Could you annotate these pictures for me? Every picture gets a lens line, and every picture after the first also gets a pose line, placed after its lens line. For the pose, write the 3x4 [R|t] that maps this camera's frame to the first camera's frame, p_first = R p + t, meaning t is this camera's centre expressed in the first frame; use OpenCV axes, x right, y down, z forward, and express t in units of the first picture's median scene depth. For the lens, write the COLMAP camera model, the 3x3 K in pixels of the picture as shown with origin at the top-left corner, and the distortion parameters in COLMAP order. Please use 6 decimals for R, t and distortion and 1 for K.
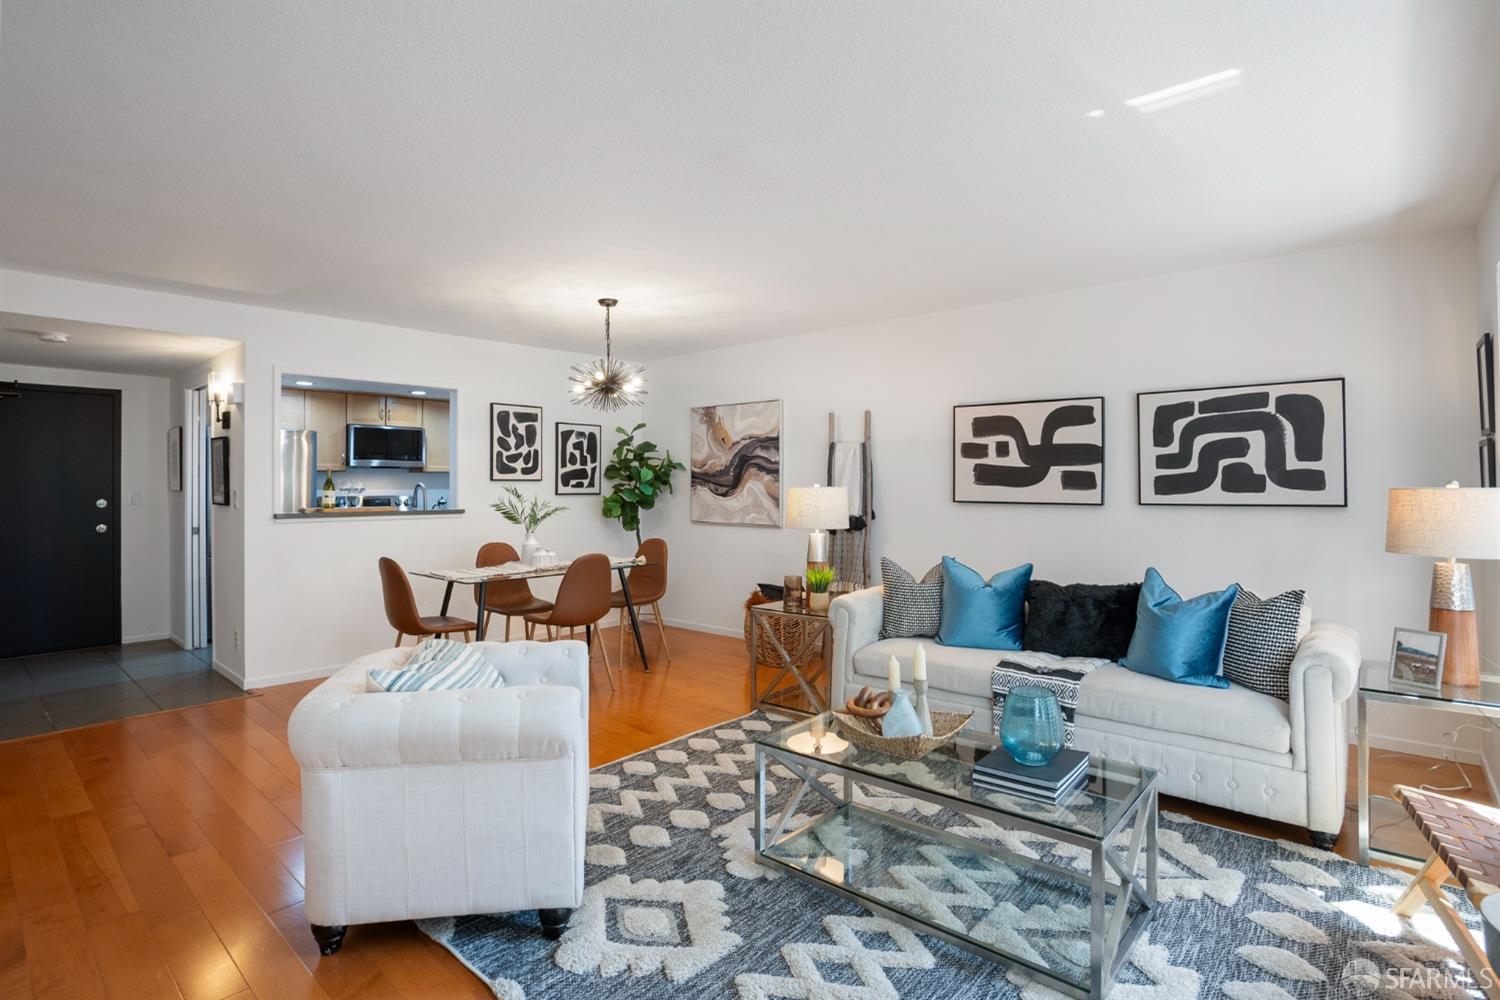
lens RADIAL K [[735.1, 0, 750.0], [0, 735.1, 500.0], [0, 0, 1]] dist [-0.070701, 0.031126]
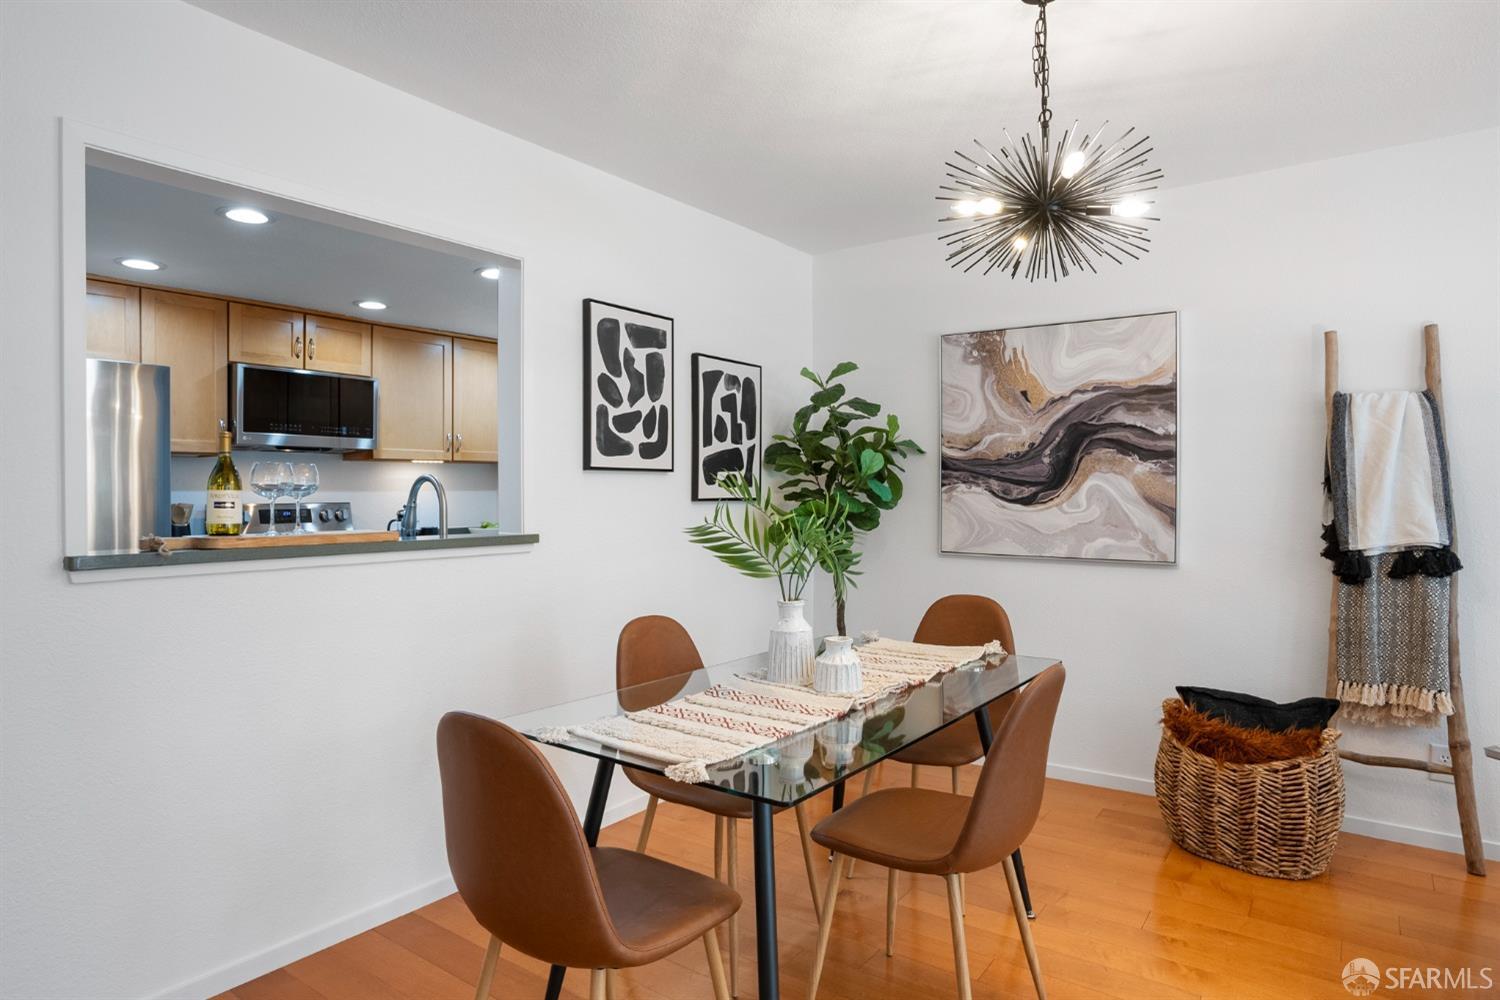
lens RADIAL K [[843.0, 0, 750.0], [0, 843.0, 500.0], [0, 0, 1]] dist [-0.049048, 0.001138]
pose [[0.994553, -0.000334, 0.104233, -0.295440], [0.001434, 0.999944, -0.010471, -0.002117], [-0.104224, 0.010564, 0.994498, 0.450439]]
